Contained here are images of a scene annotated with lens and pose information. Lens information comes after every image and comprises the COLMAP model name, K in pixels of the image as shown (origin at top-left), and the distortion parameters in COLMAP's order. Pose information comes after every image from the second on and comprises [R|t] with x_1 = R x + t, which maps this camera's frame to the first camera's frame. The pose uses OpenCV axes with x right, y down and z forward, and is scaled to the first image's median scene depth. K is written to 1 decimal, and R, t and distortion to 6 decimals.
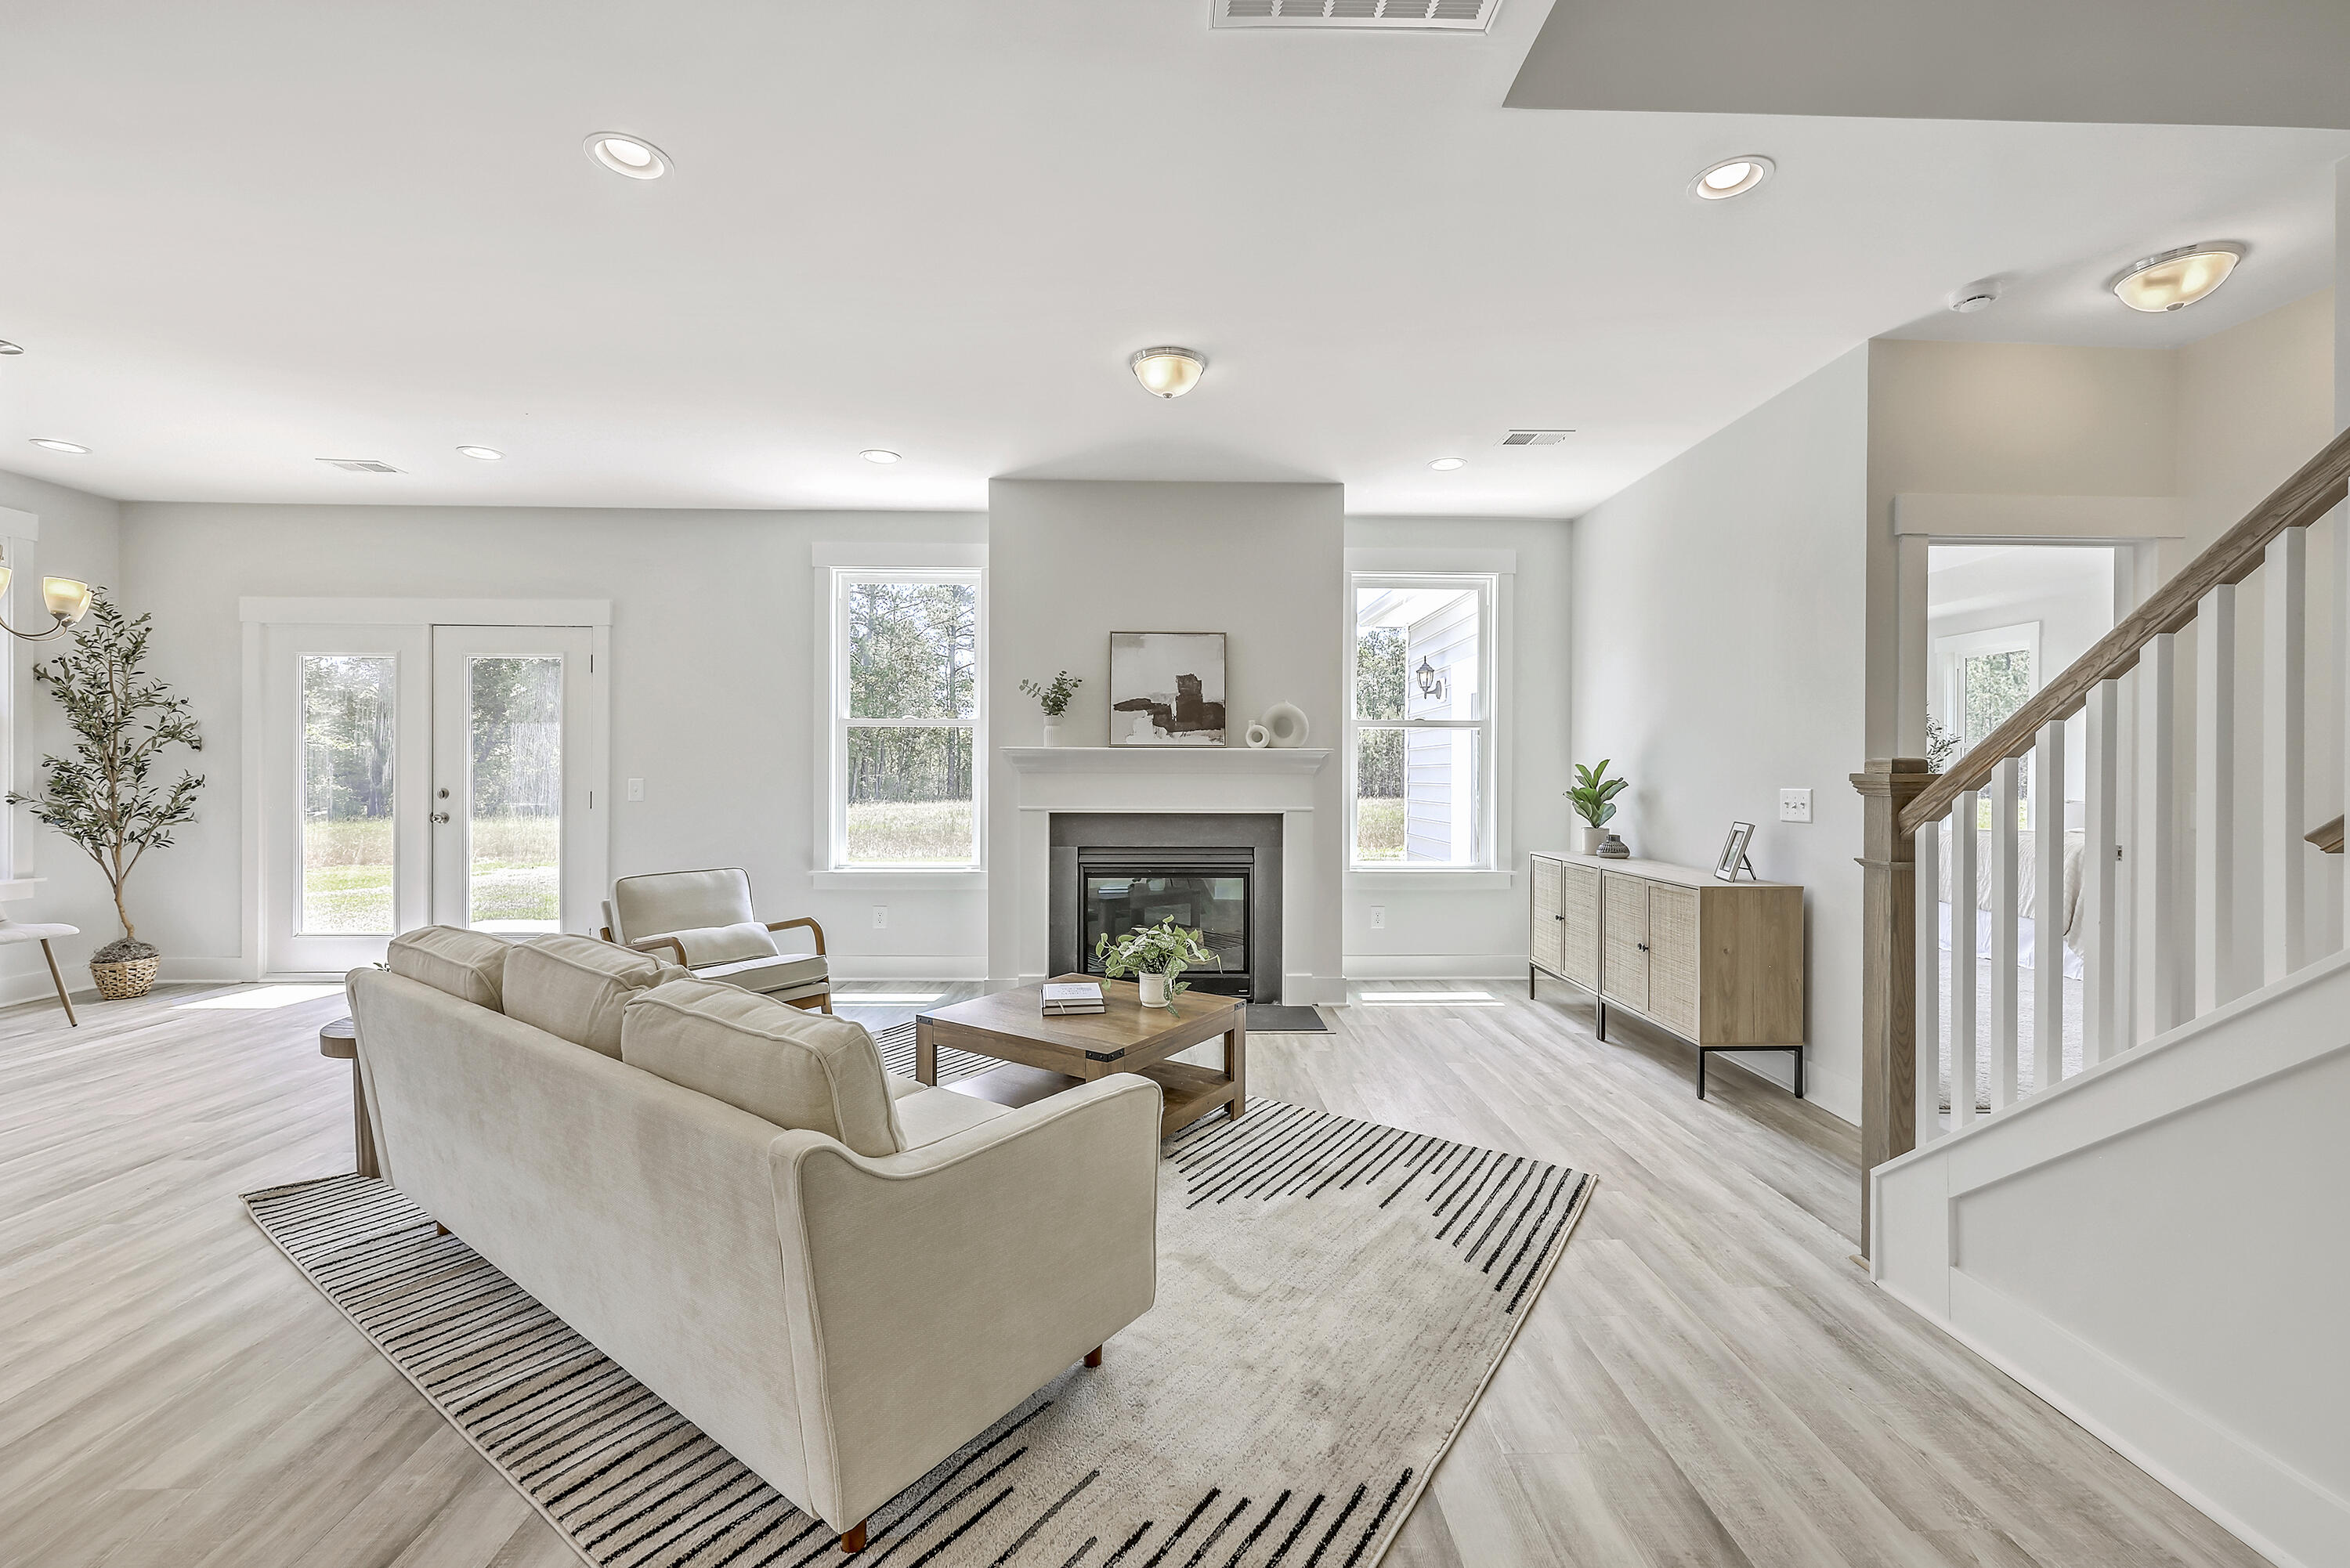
lens RADIAL K [[954.6, 0, 1189.9], [0, 954.6, 771.5], [0, 0, 1]] dist [-0.000385, -0.000133]
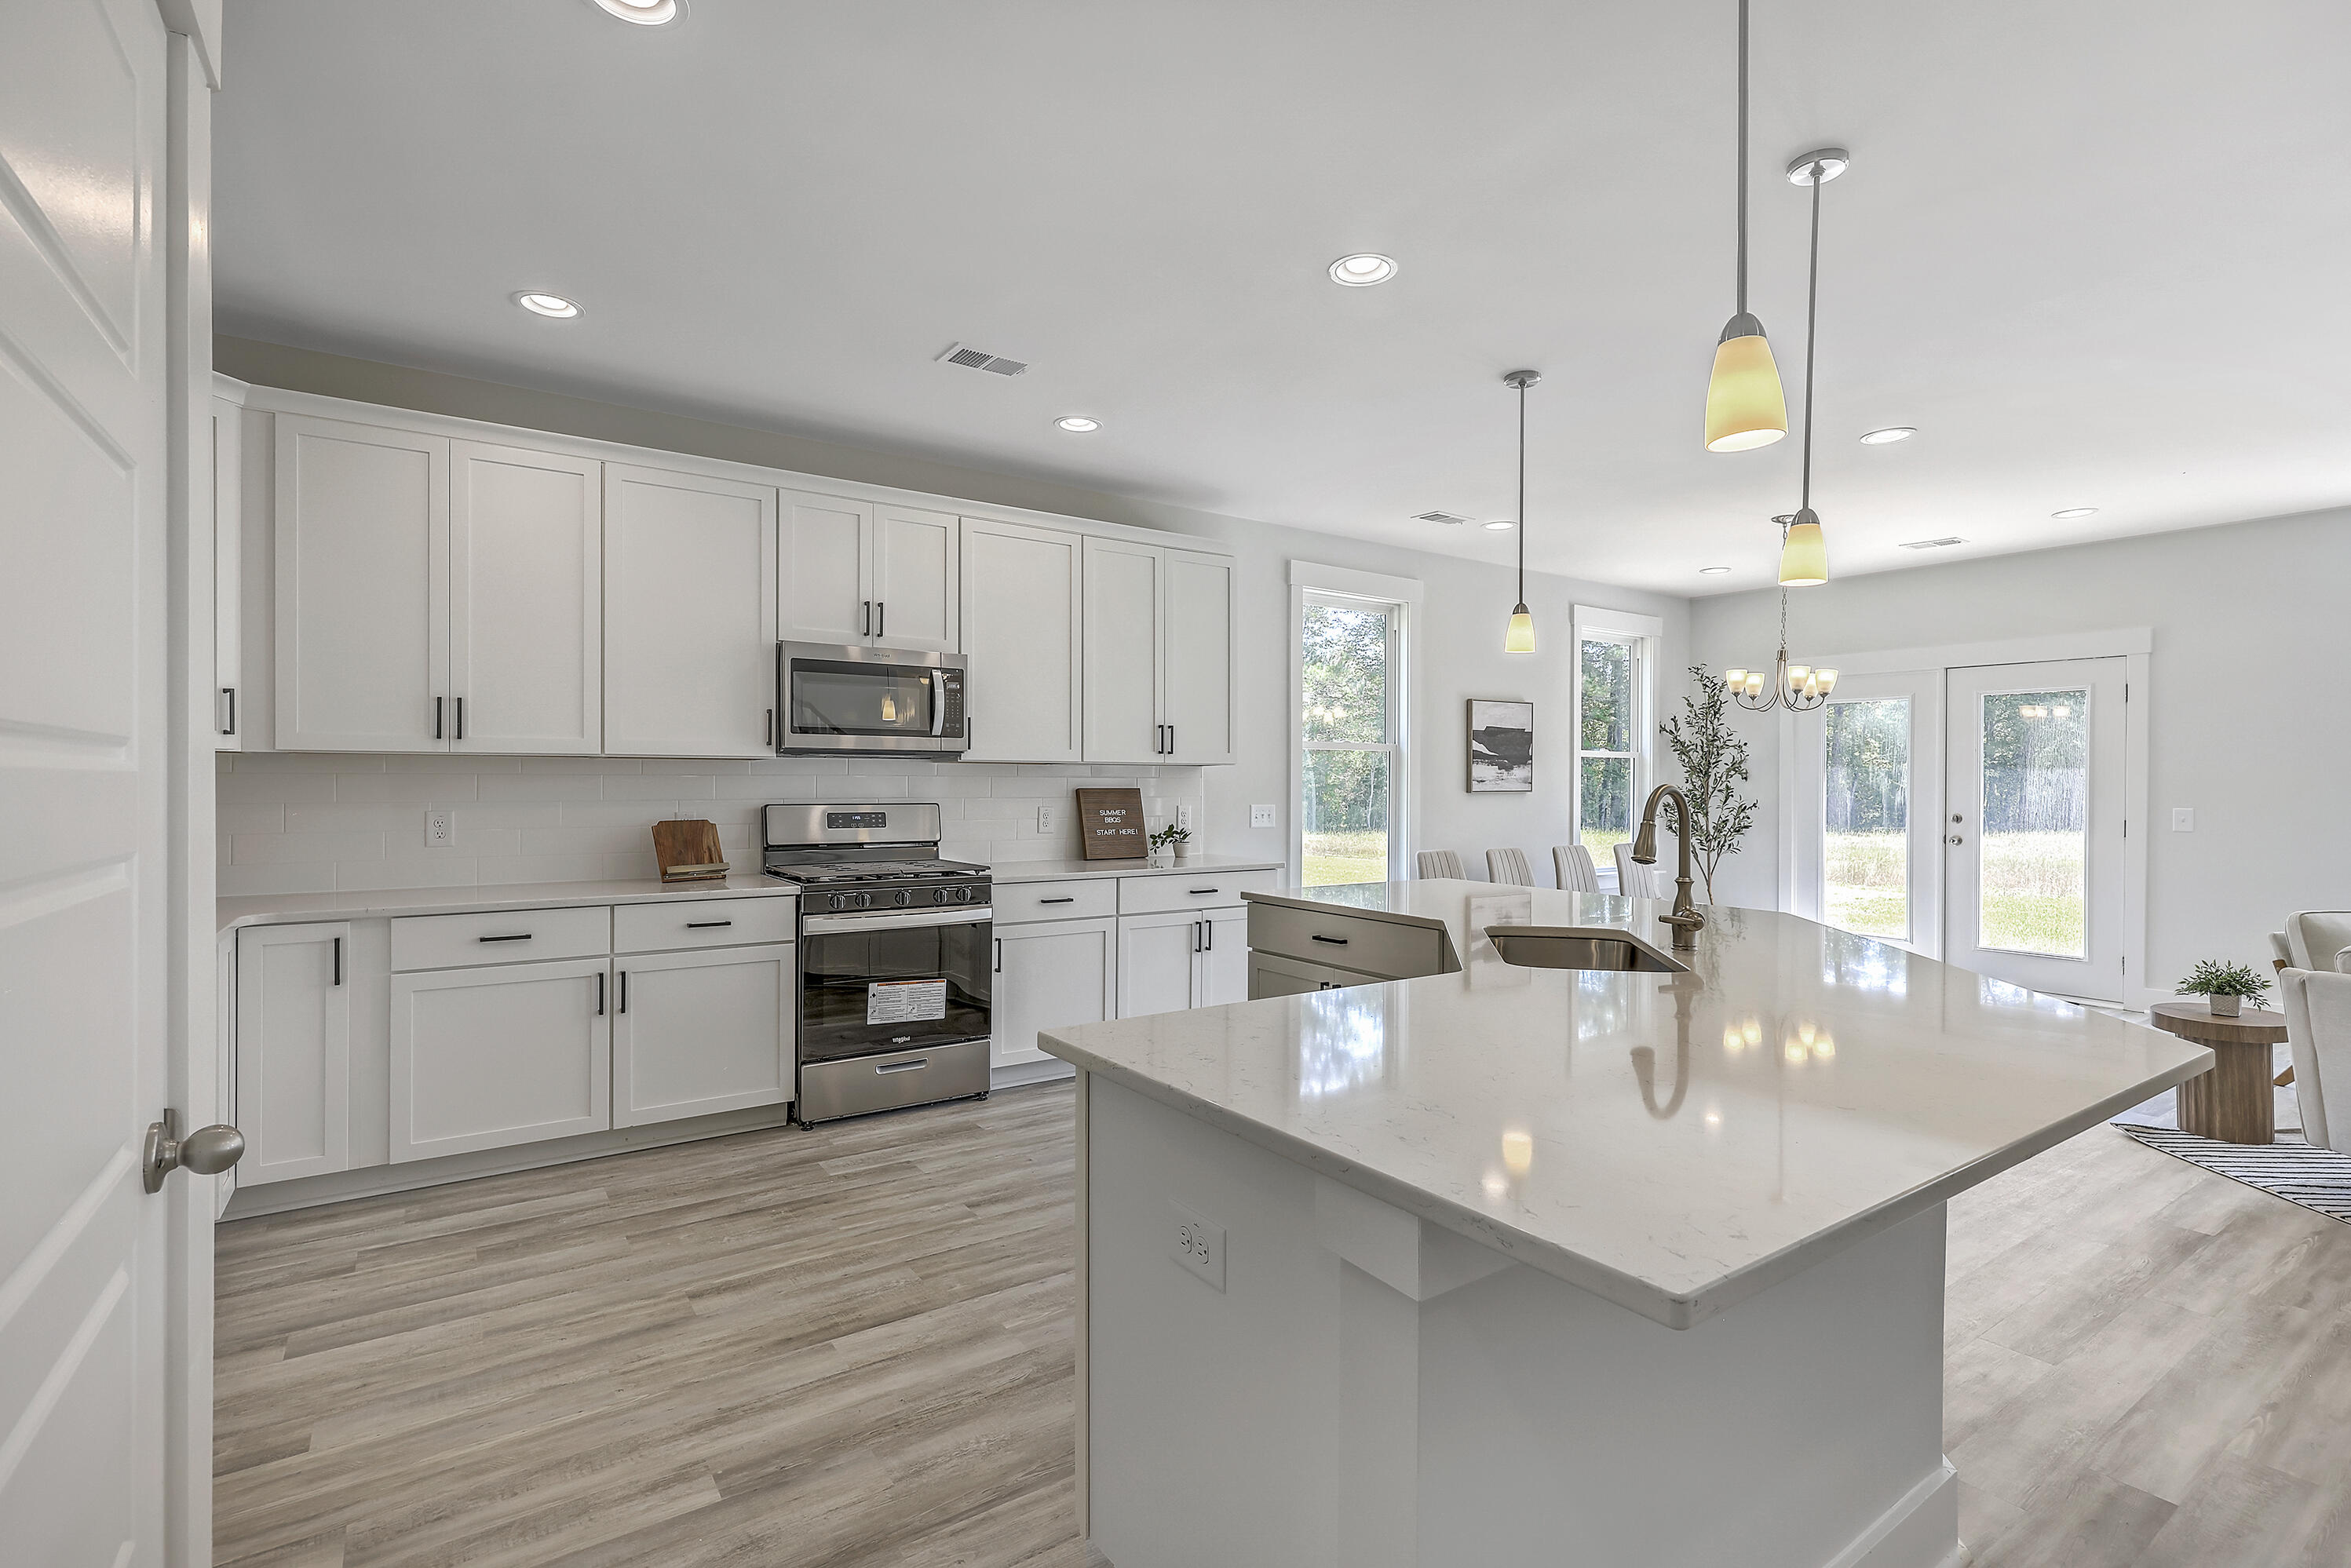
lens RADIAL K [[1089.4, 0, 1175.5], [0, 1089.4, 784.0], [0, 0, 1]] dist [-0.002069, -0.000091]
pose [[0.541656, -0.001114, -0.840599, -0.228634], [-0.001168, 0.999997, -0.002077, -0.015106], [0.840599, 0.002107, 0.541653, -0.507152]]
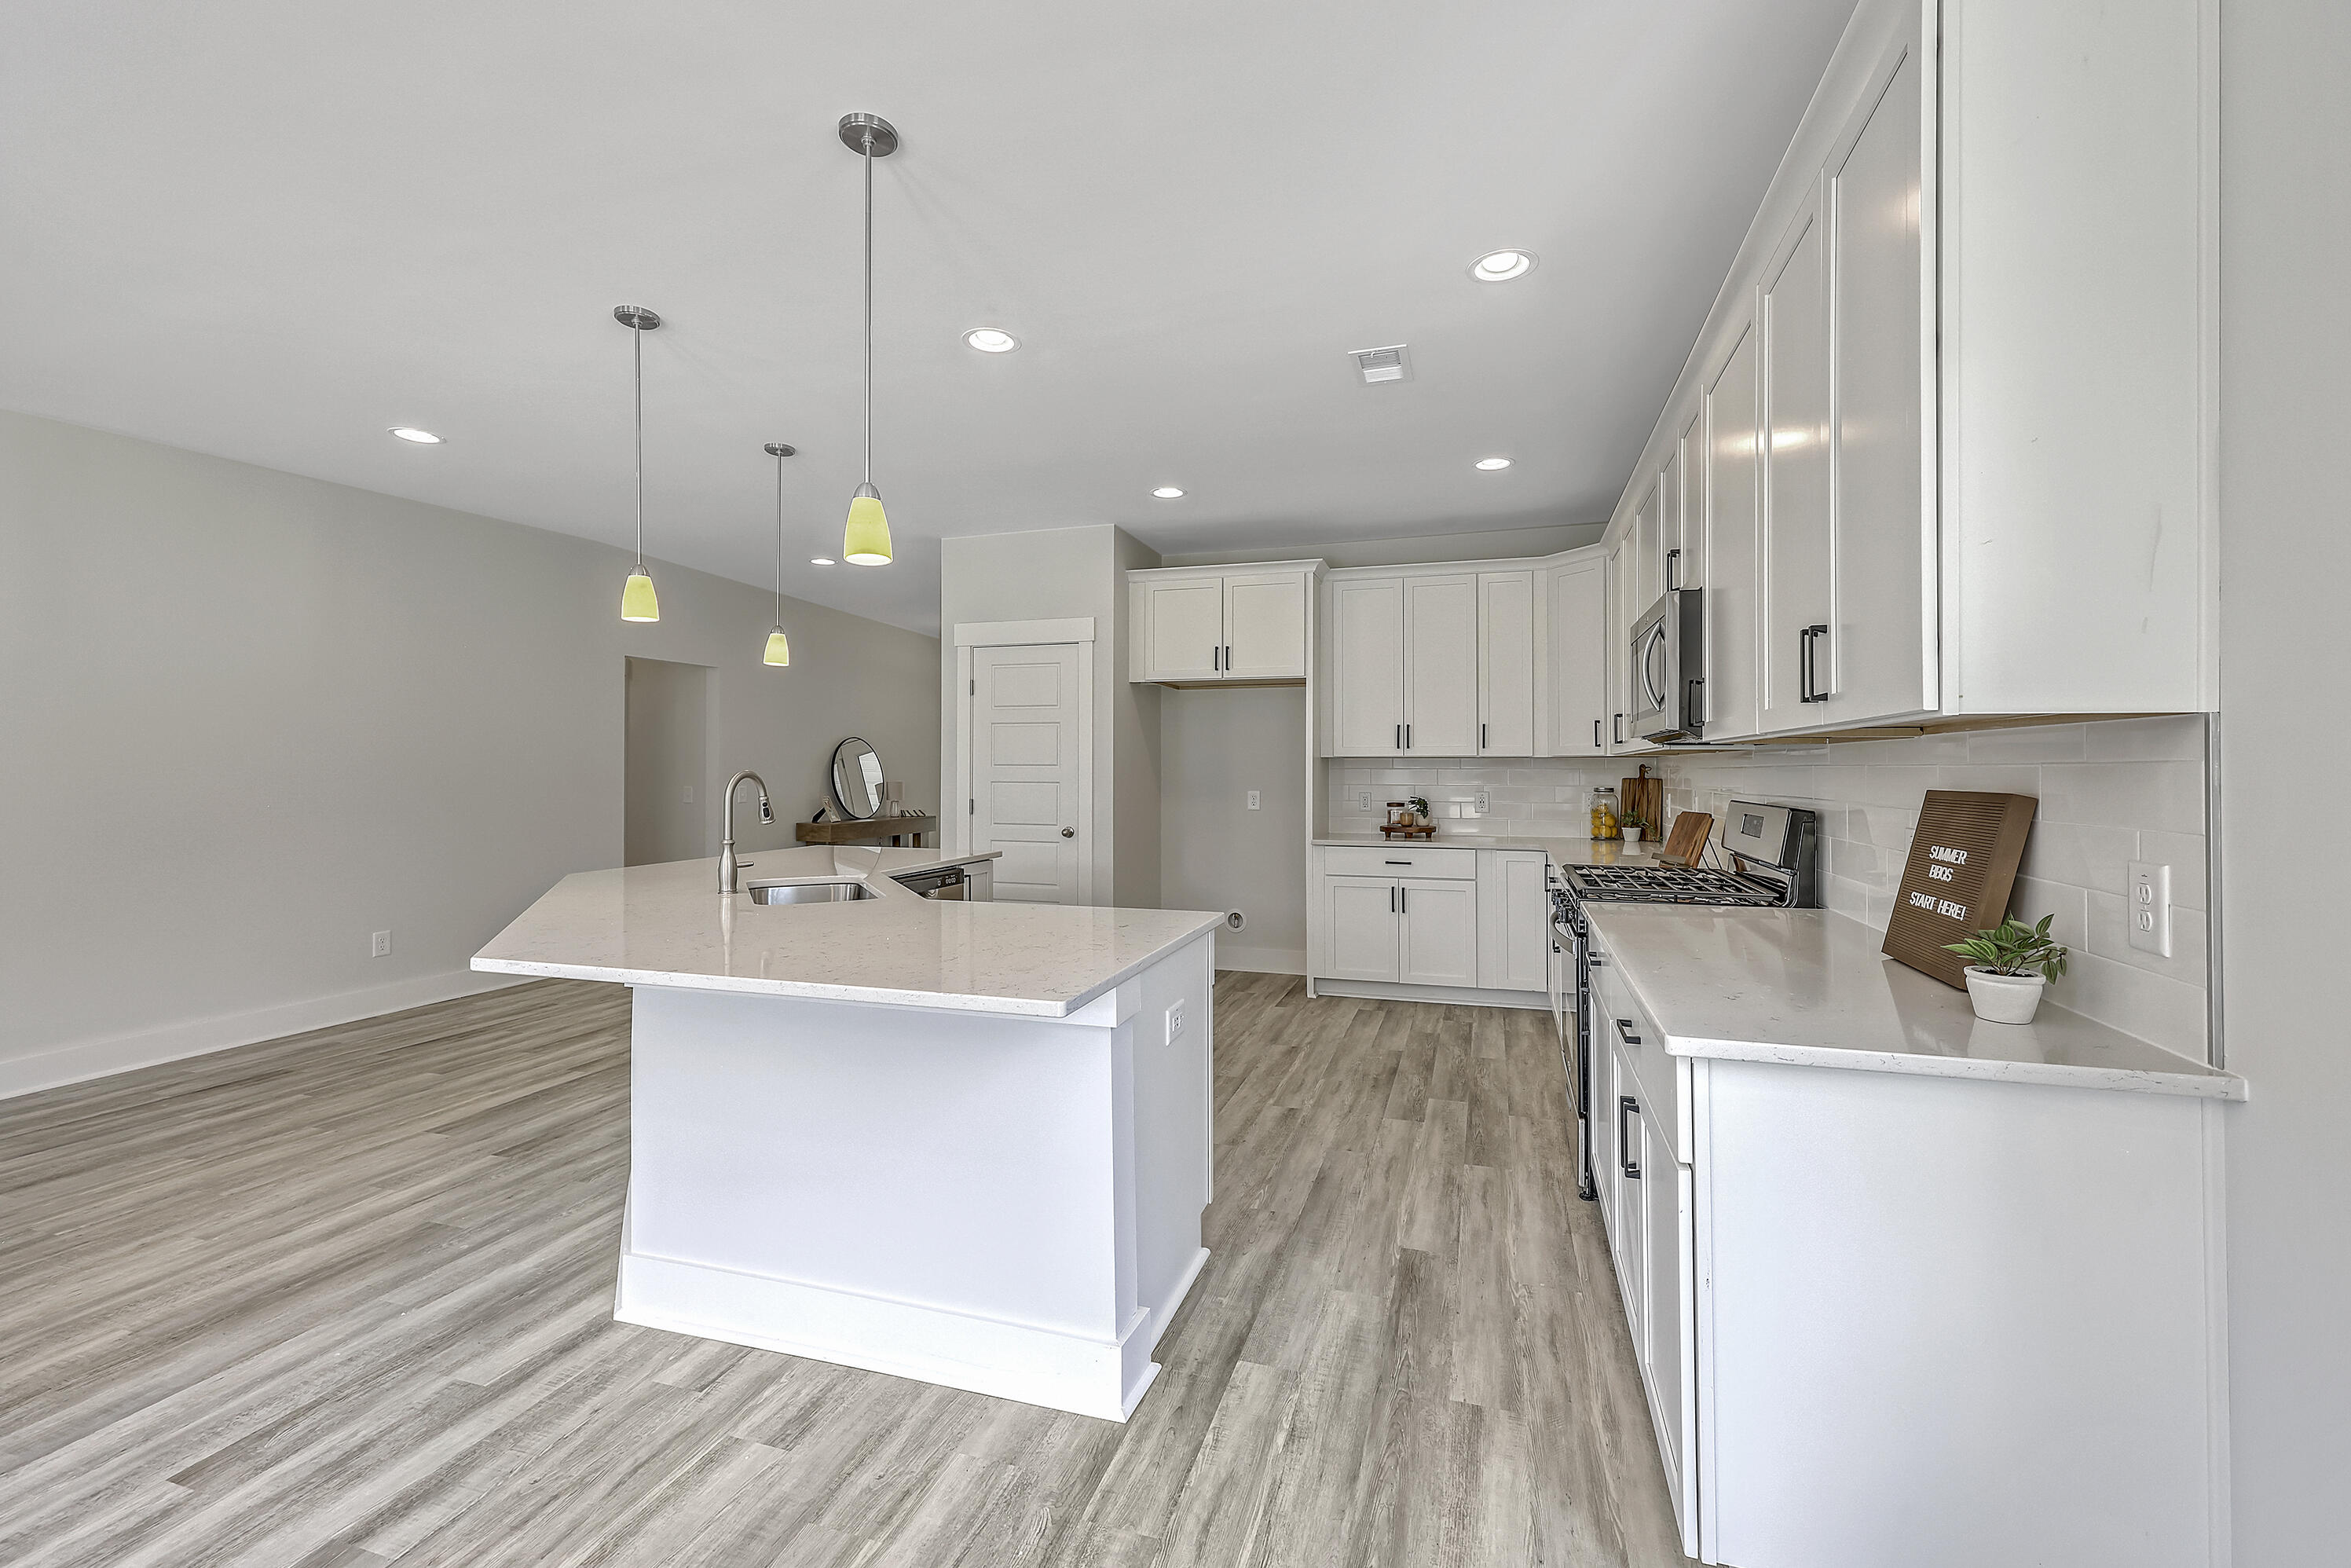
lens RADIAL K [[960.4, 0, 1189.4], [0, 960.4, 759.8], [0, 0, 1]] dist [0.000311, 0.000082]
pose [[-0.945194, -0.004307, 0.326482, -1.025459], [-0.007131, 0.999947, -0.007453, -0.020710], [-0.326432, -0.009372, -0.945174, 0.480771]]
